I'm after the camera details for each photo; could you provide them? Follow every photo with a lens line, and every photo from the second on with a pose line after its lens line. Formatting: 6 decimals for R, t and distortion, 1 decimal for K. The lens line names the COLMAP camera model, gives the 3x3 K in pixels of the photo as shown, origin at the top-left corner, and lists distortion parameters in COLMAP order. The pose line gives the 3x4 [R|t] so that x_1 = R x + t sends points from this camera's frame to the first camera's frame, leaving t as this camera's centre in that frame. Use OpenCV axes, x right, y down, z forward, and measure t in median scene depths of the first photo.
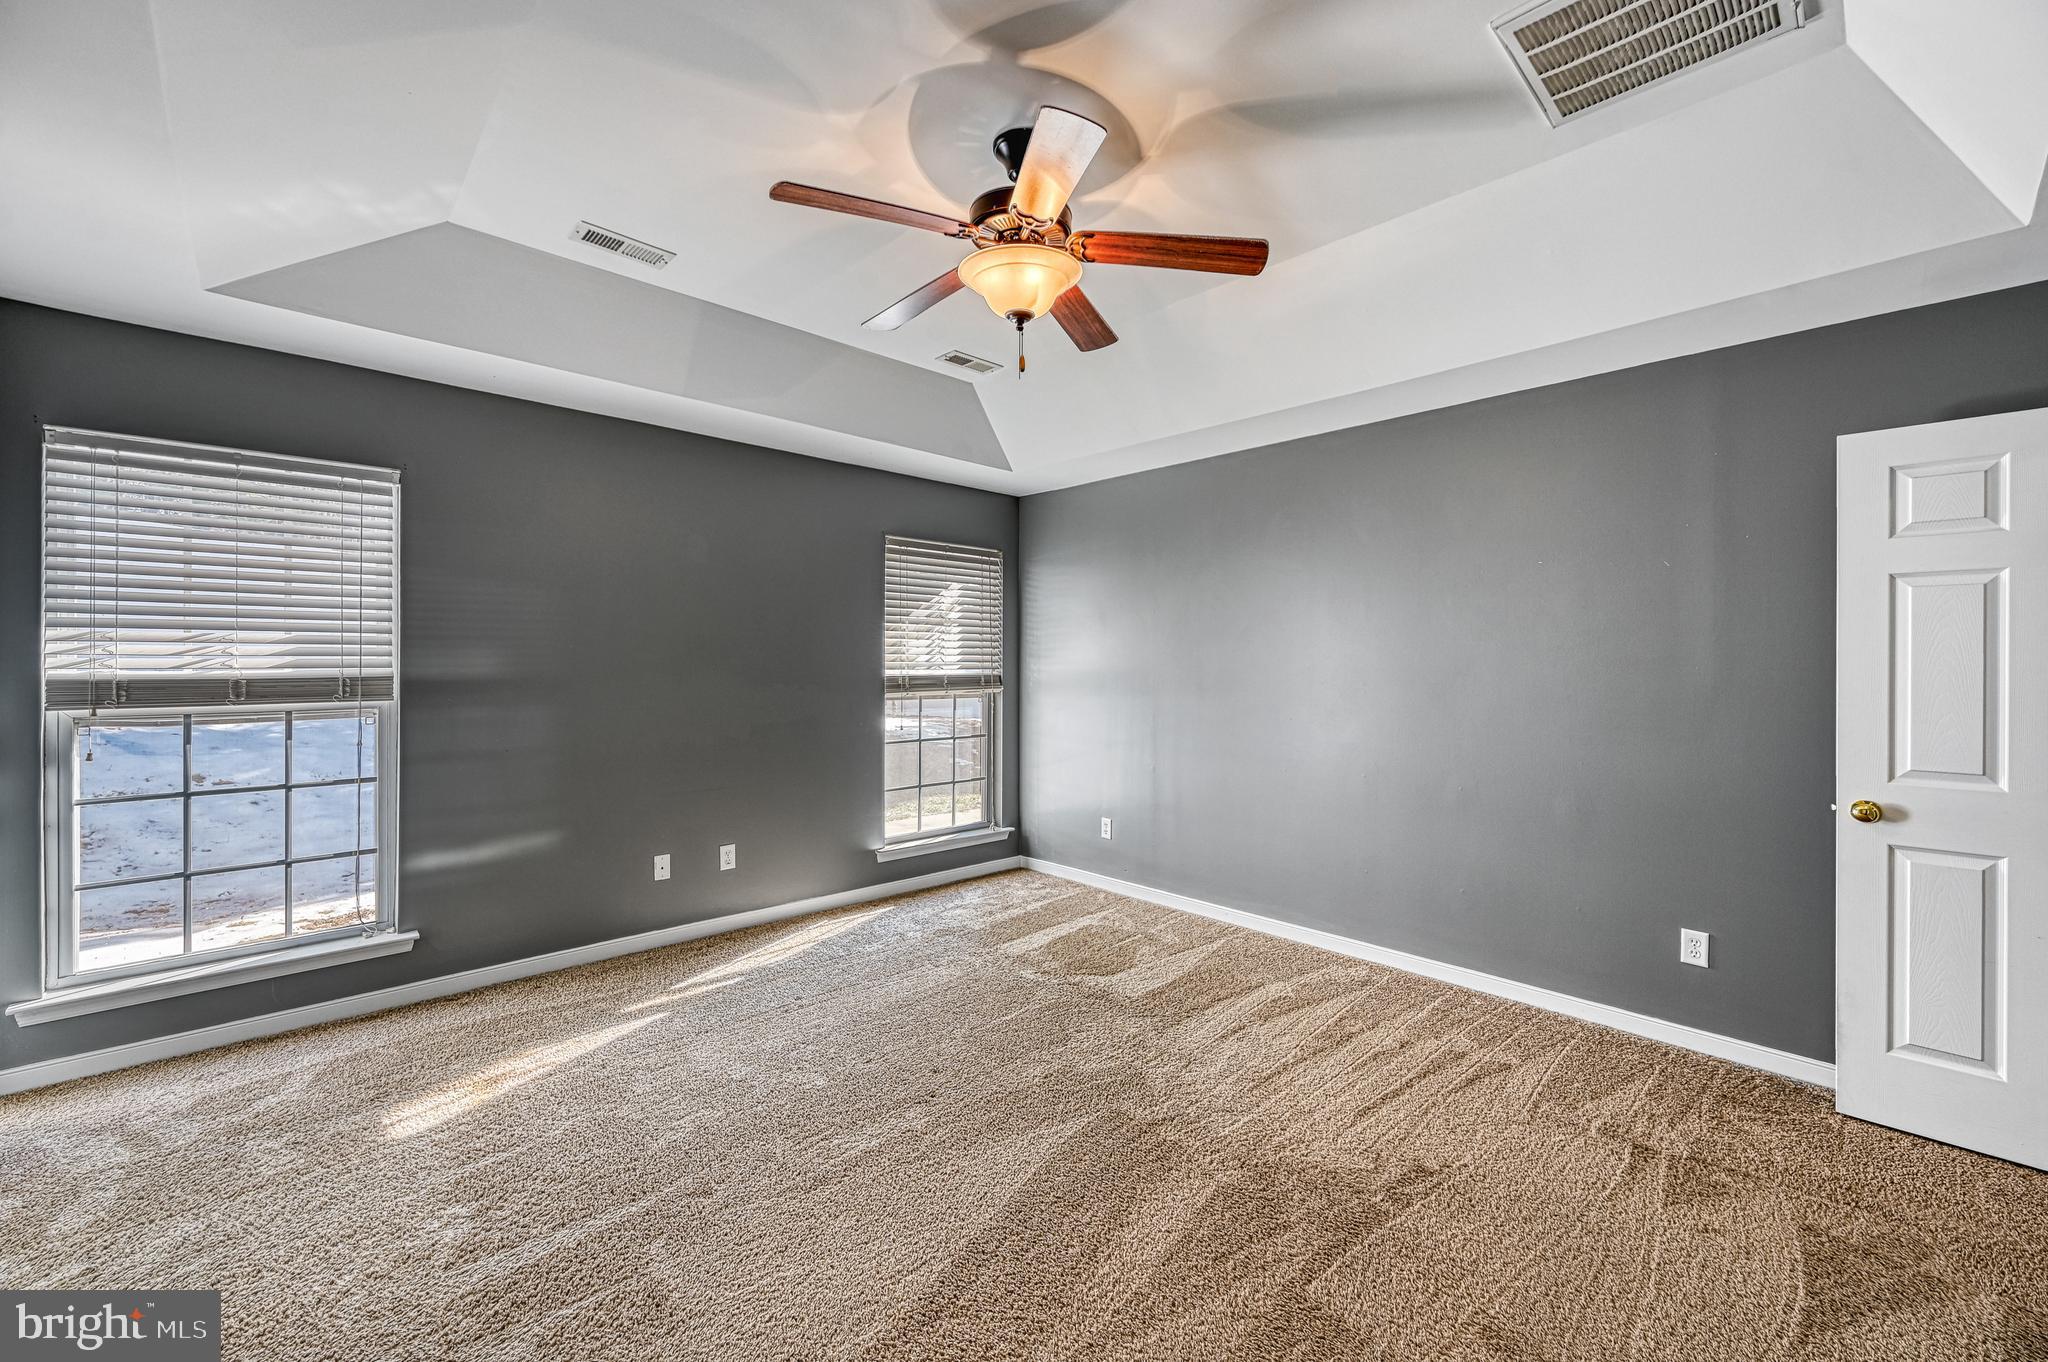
lens RADIAL K [[811.0, 0, 1041.2], [0, 811.0, 665.2], [0, 0, 1]] dist [-0.005005, 0.000226]
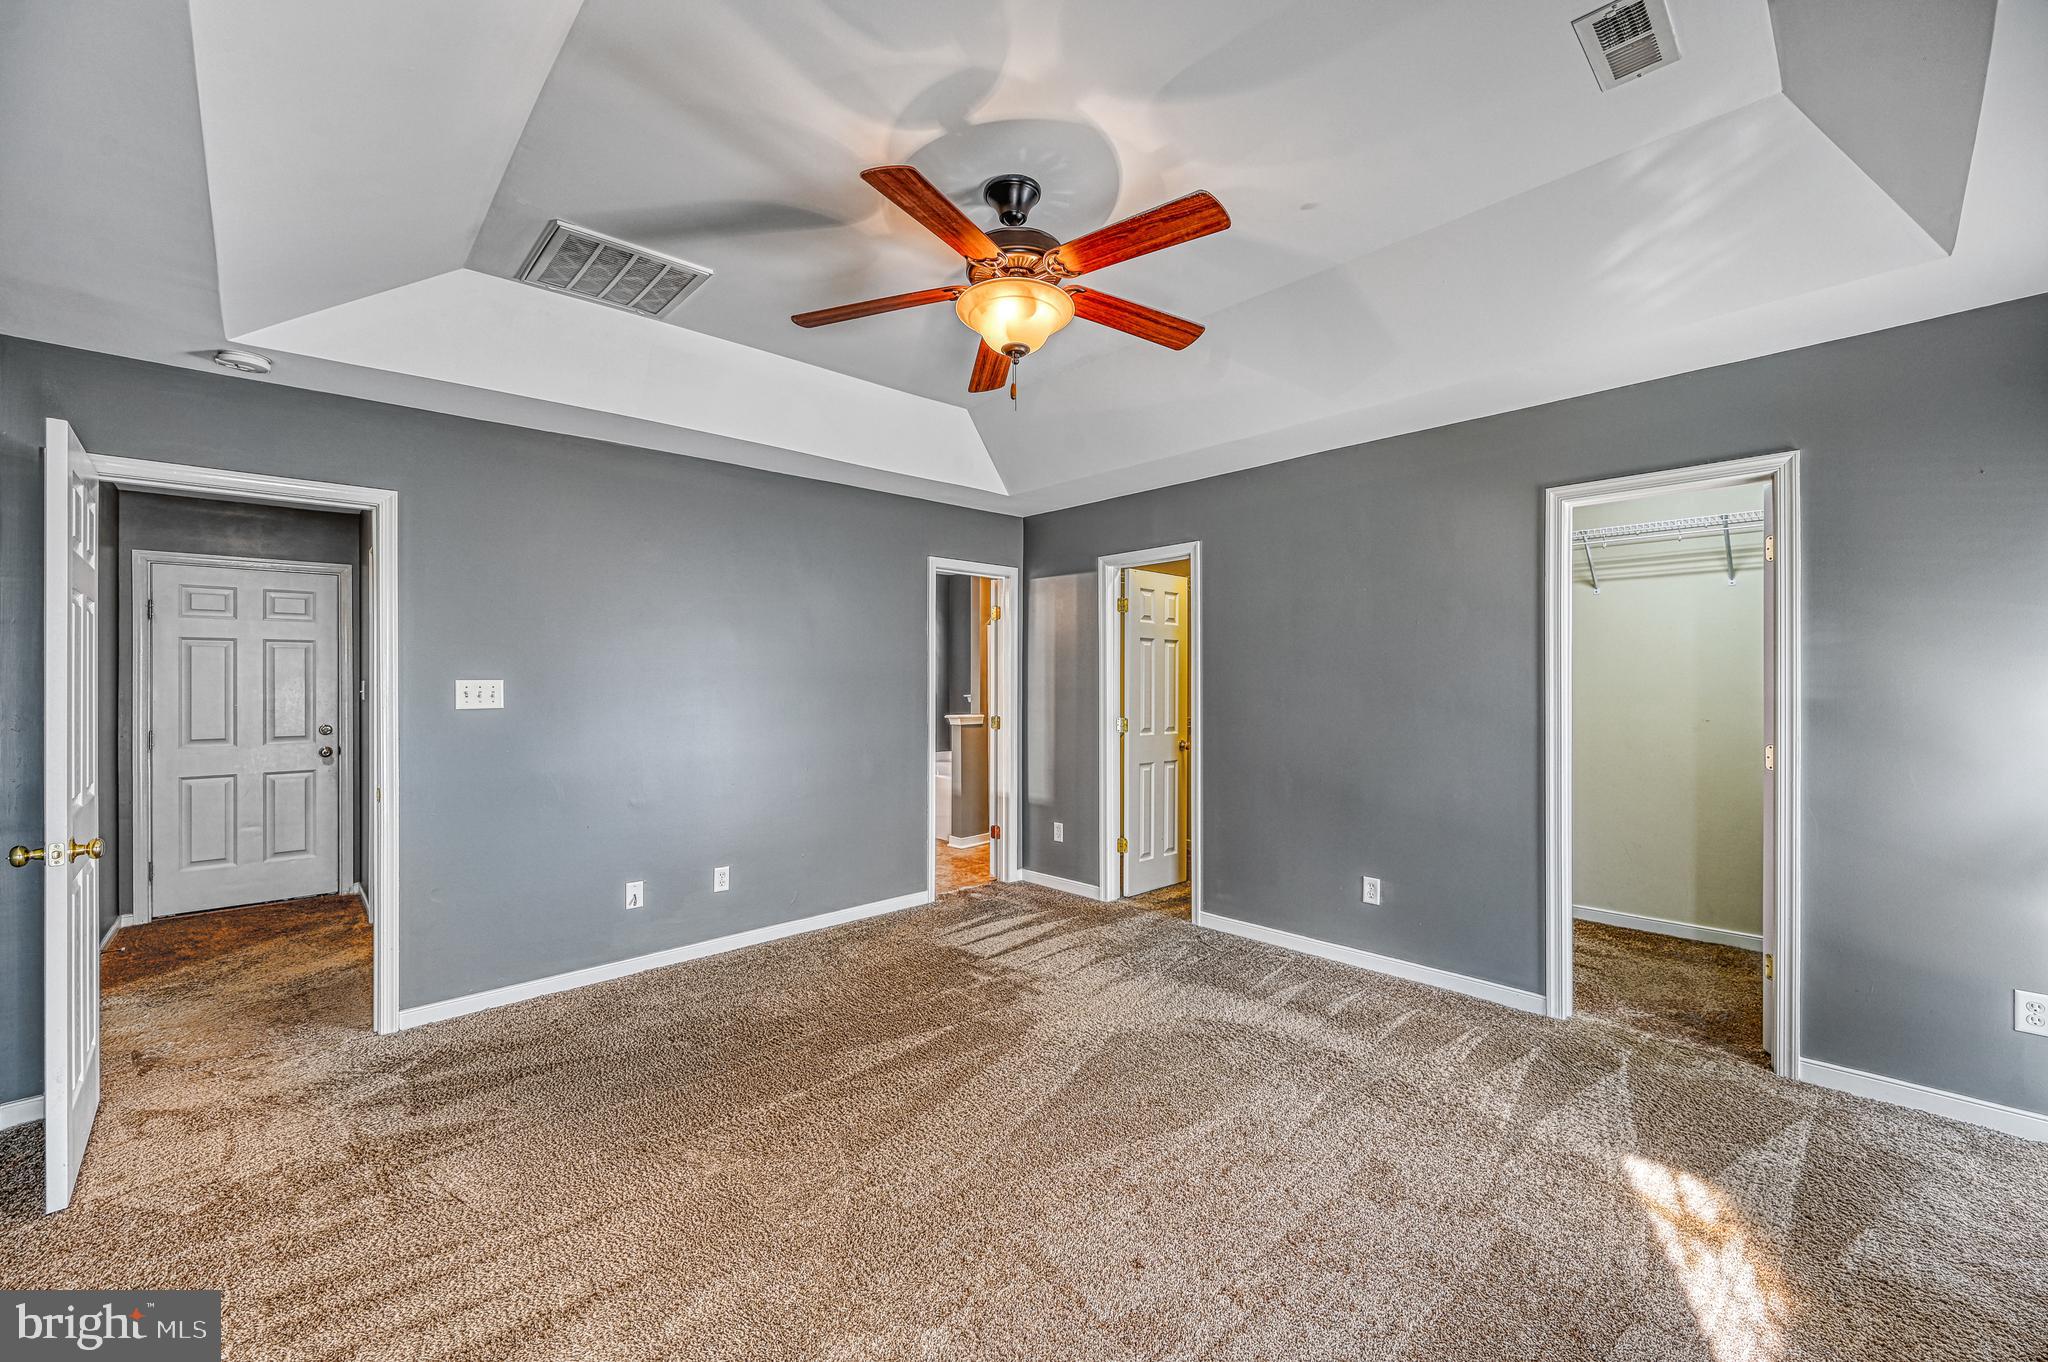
lens RADIAL K [[811.0, 0, 1026.5], [0, 811.0, 675.5], [0, 0, 1]] dist [-0.005005, 0.000226]
pose [[-0.999998, 0.000839, 0.001951, -0.037147], [0.000830, 0.999991, -0.004267, -0.007062], [-0.001955, -0.004266, -0.999989, 1.541067]]
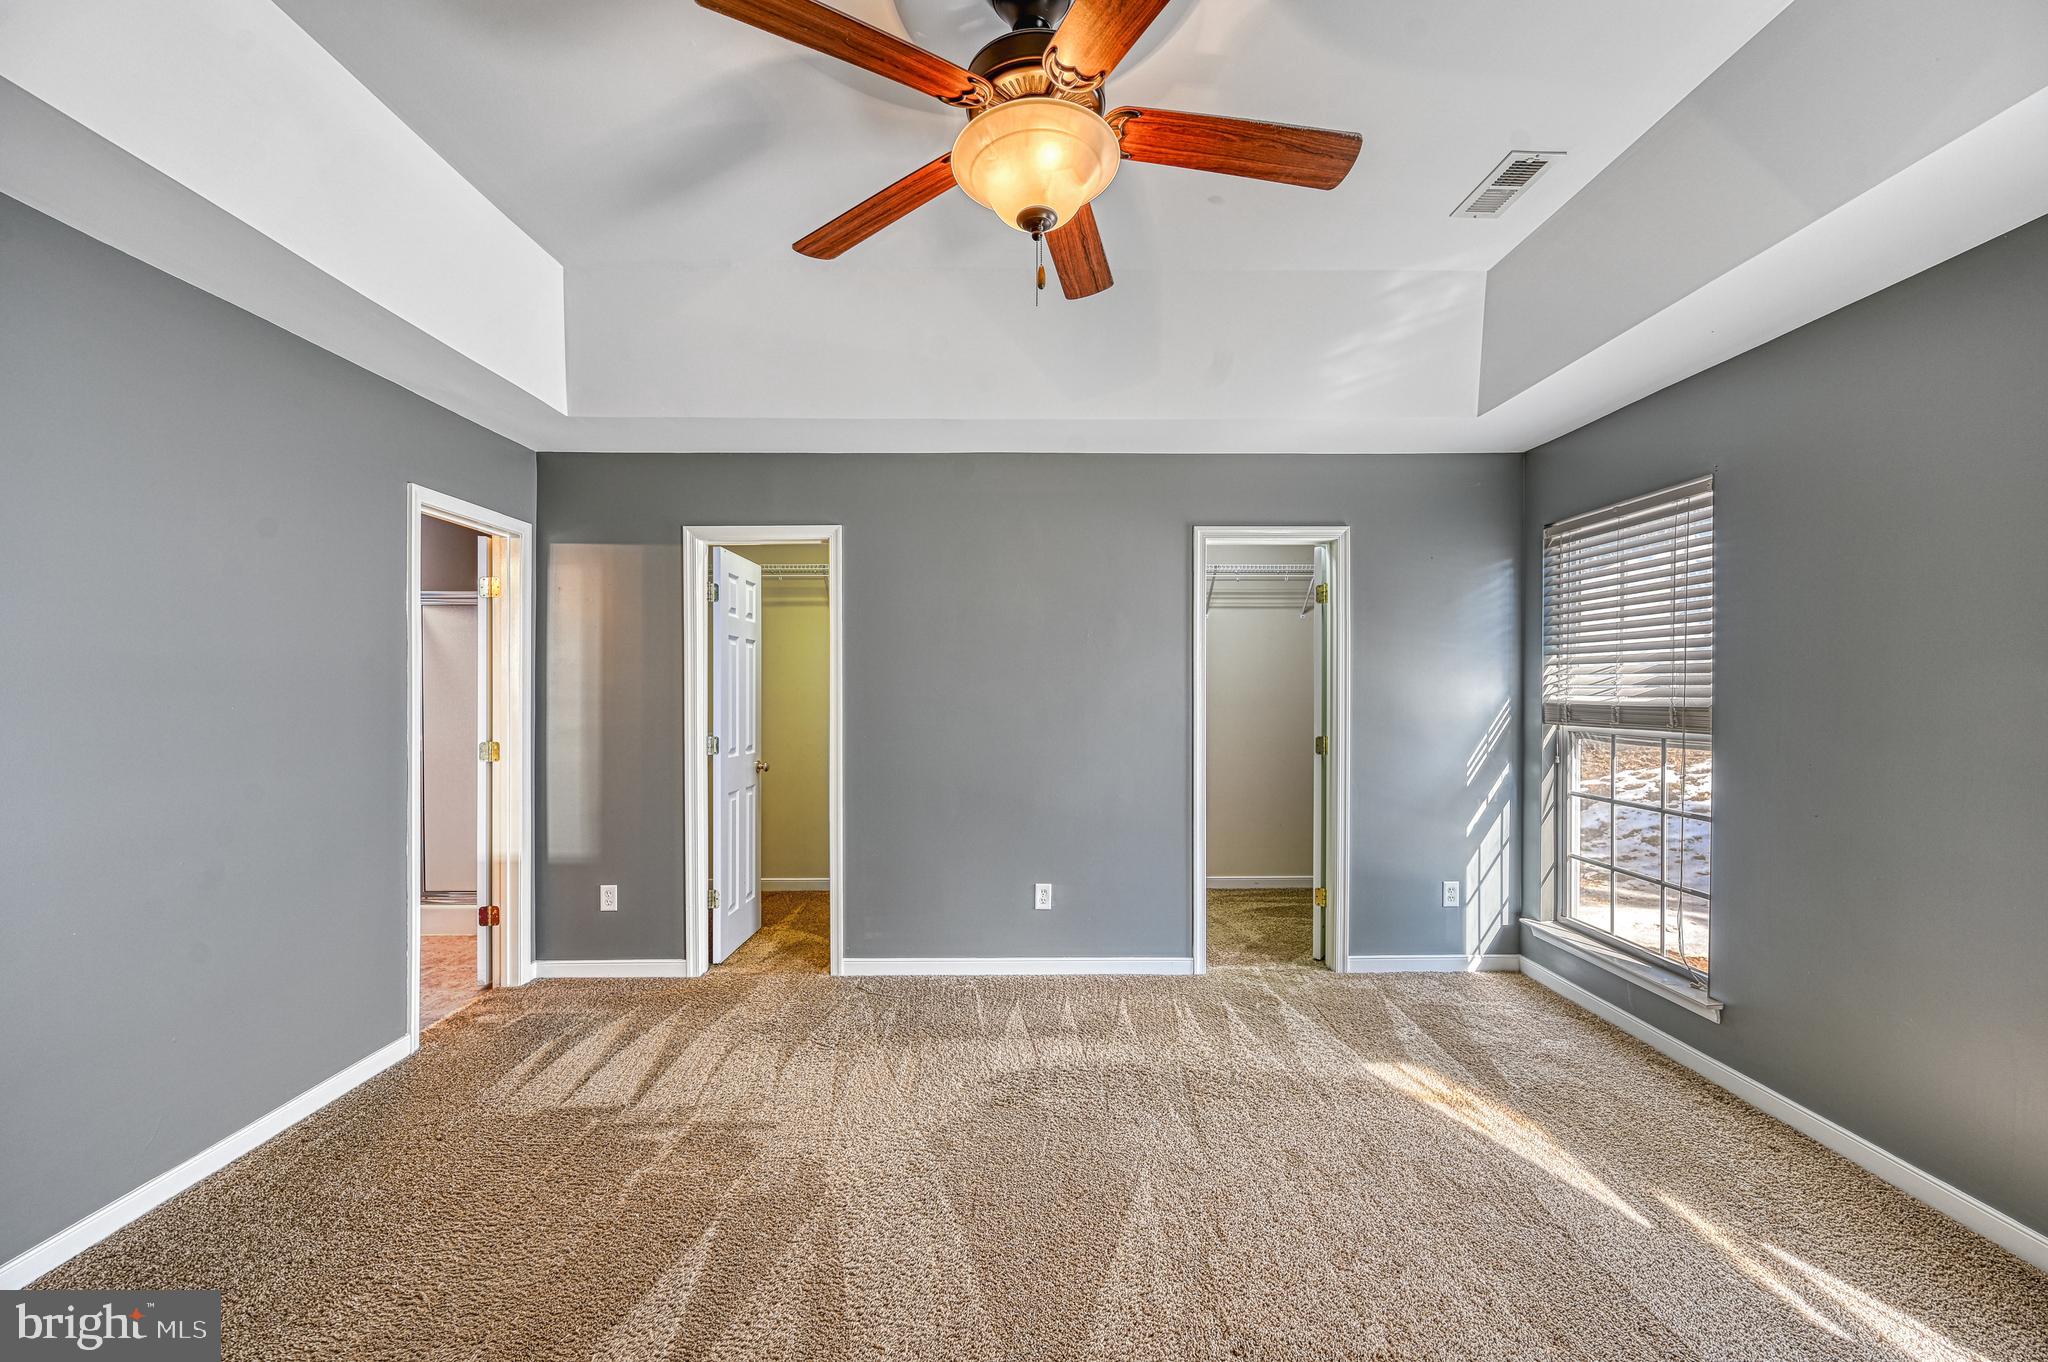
lens RADIAL K [[811.0, 0, 1054.6], [0, 811.0, 691.0], [0, 0, 1]] dist [-0.005005, 0.000226]
pose [[-0.677512, 0.001678, -0.735510, 0.367259], [-0.002357, 0.999987, 0.004453, -0.007228], [0.735508, 0.004750, -0.677500, 1.147141]]
